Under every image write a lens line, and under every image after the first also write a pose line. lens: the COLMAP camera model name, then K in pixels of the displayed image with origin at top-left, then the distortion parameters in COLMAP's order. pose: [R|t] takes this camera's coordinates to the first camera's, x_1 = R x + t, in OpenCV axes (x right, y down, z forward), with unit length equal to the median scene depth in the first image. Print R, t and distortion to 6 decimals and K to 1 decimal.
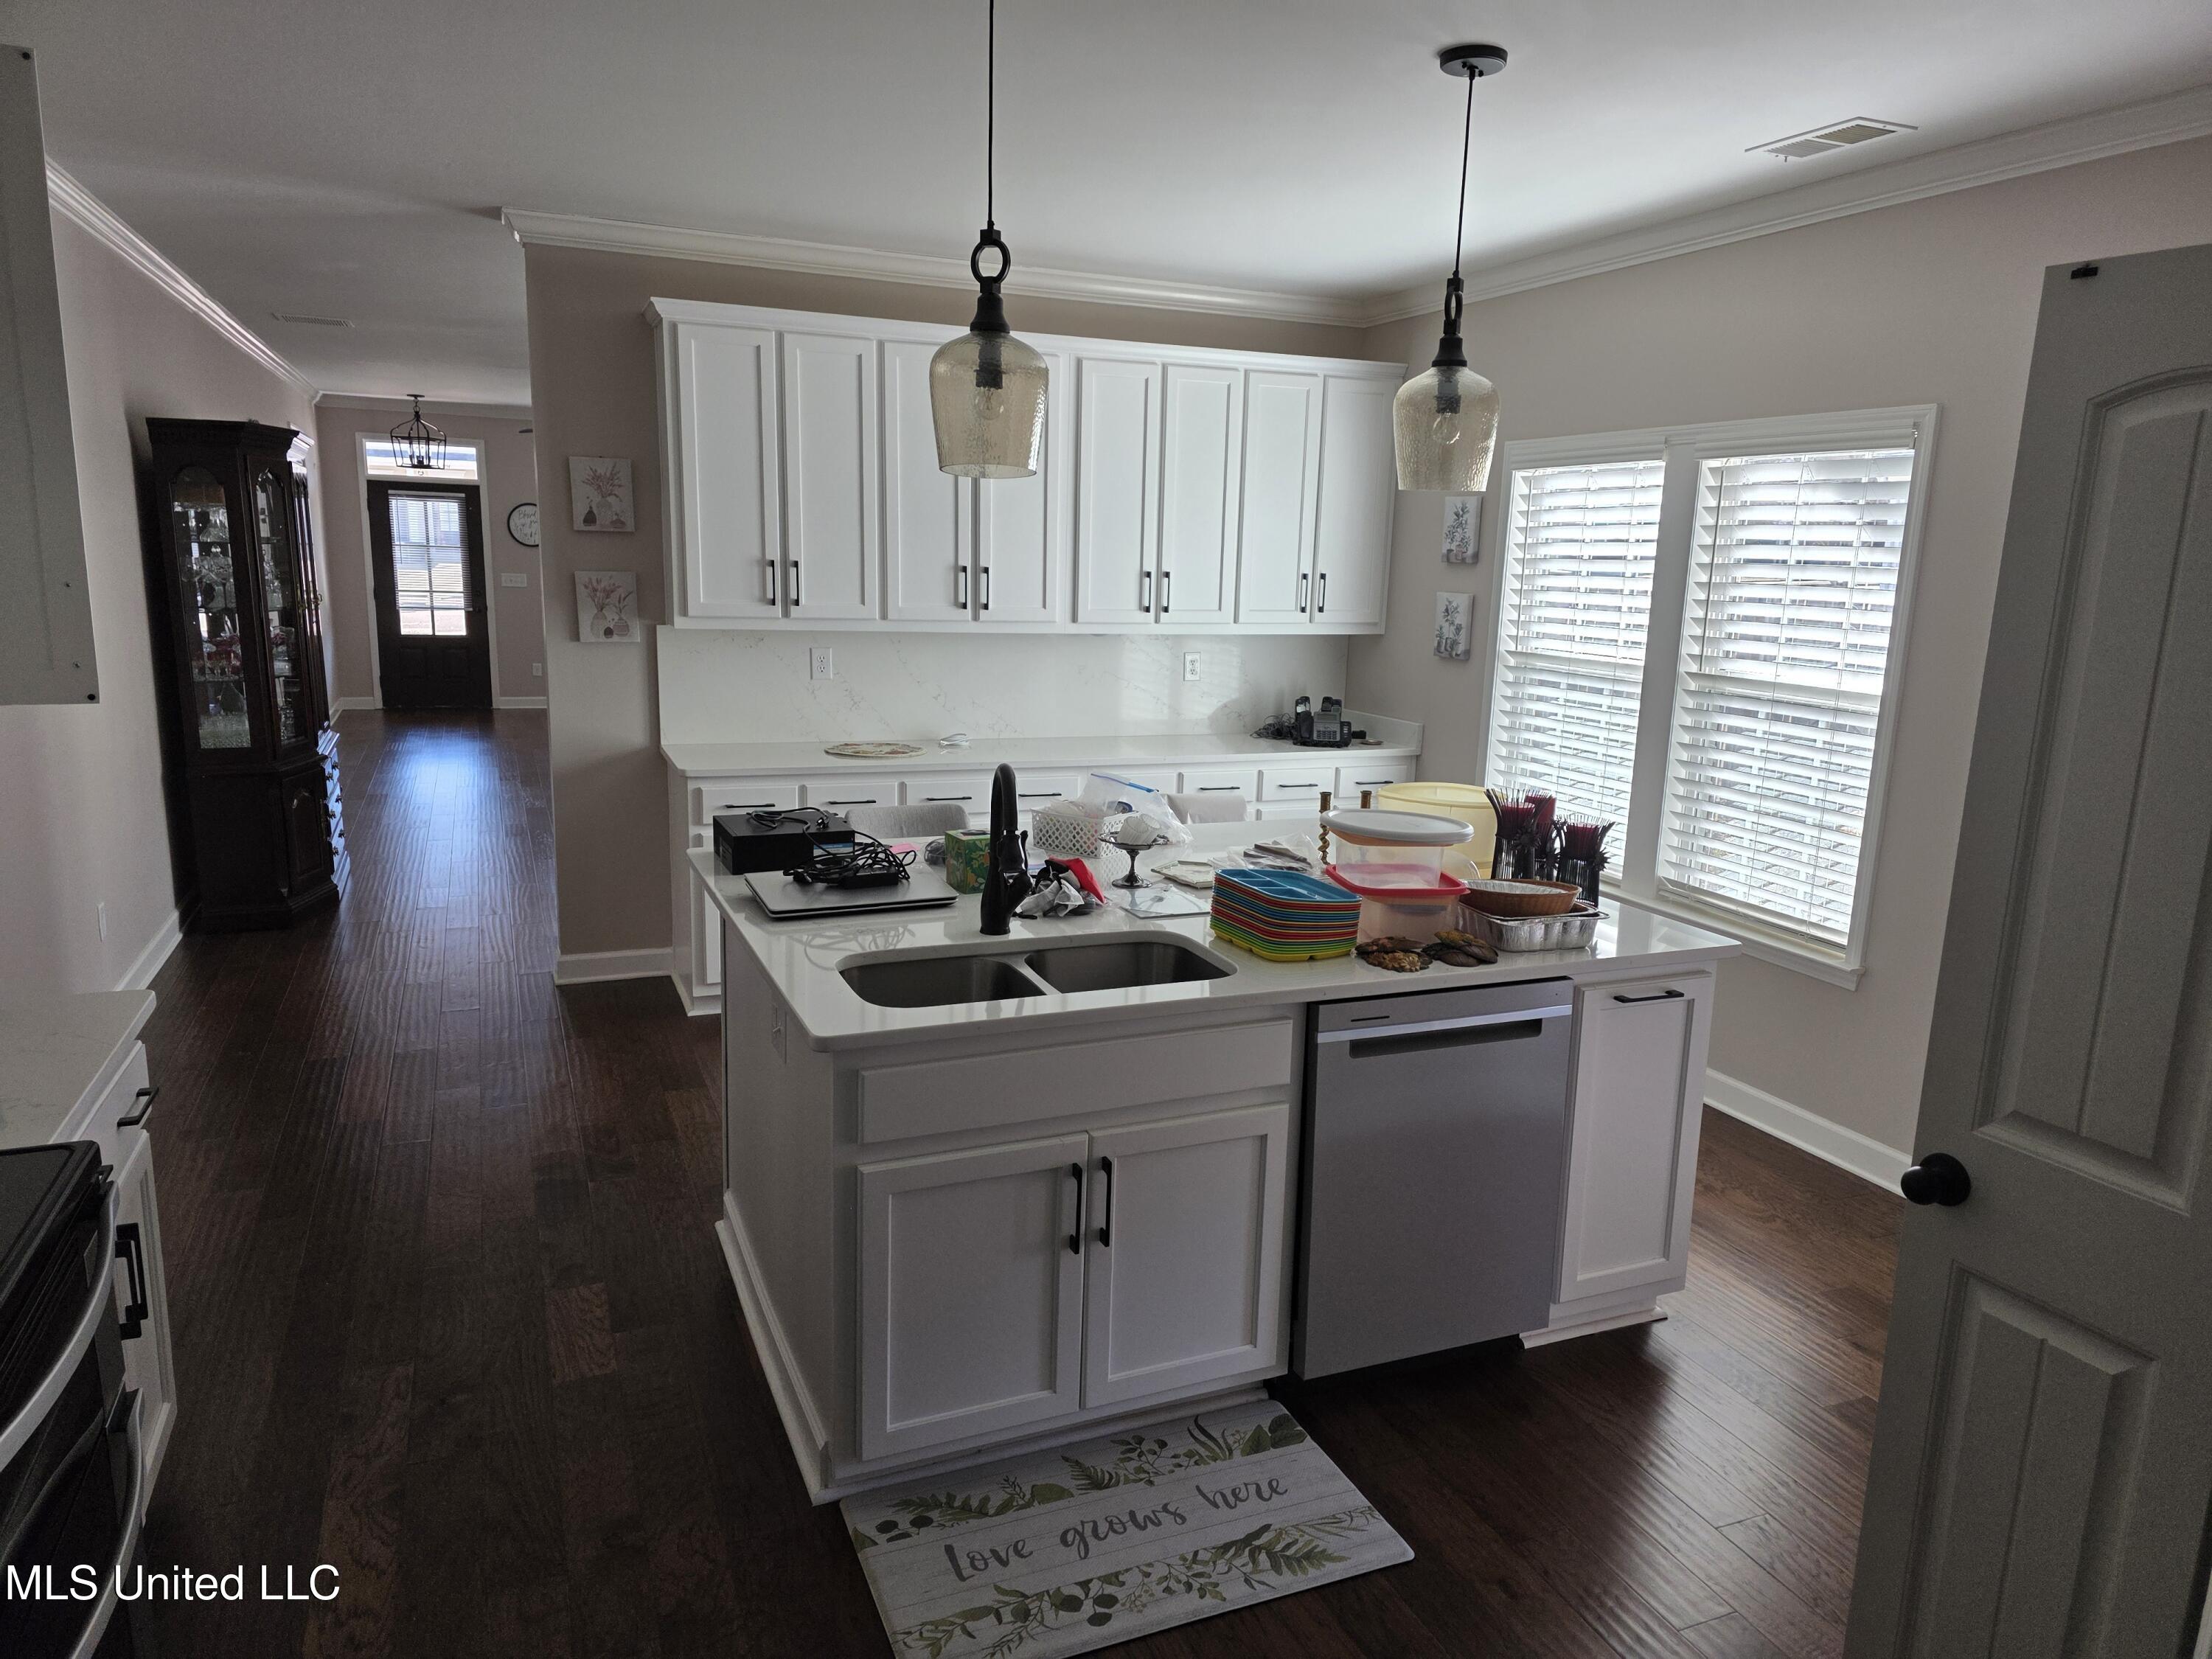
lens RADIAL K [[1477.7, 0, 1097.8], [0, 1477.7, 835.3], [0, 0, 1]] dist [0.066374, -0.058856]
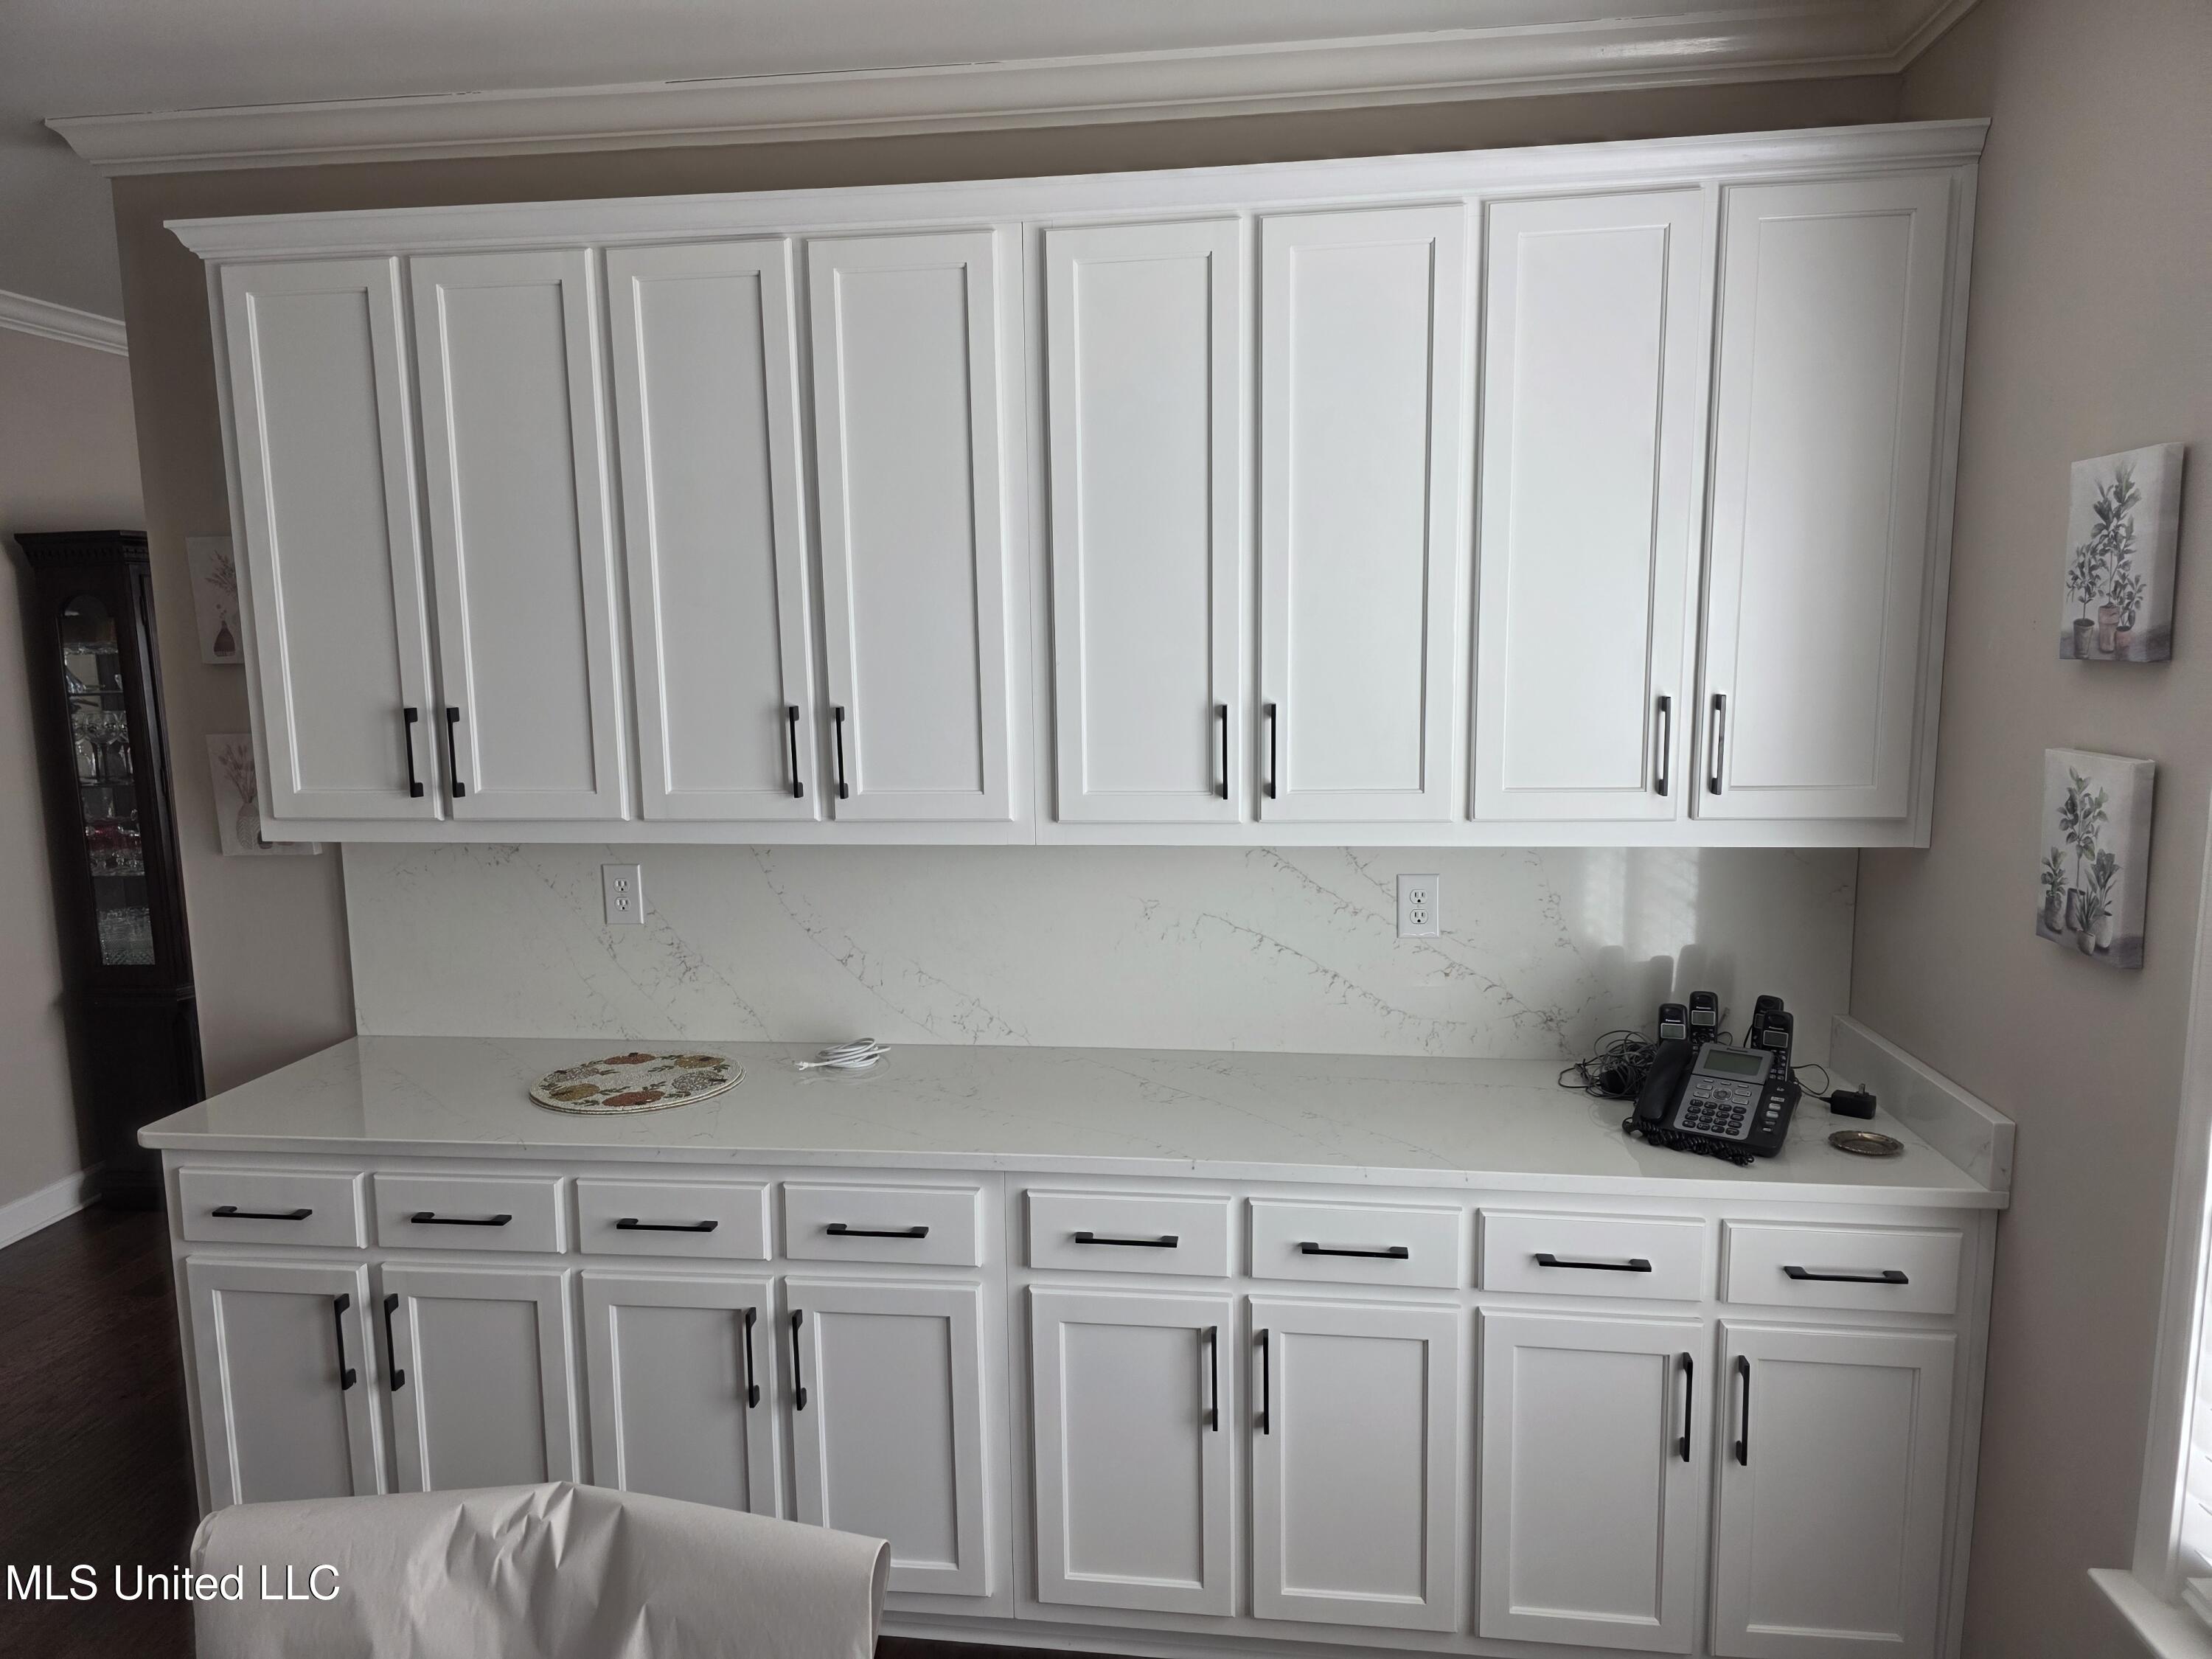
lens RADIAL K [[1477.7, 0, 1084.7], [0, 1477.7, 843.6], [0, 0, 1]] dist [0.066374, -0.058856]
pose [[0.869367, 0.026492, -0.493456, 0.210022], [-0.053792, 0.997702, -0.041208, -0.118044], [0.491230, 0.062369, 0.868794, 0.608802]]
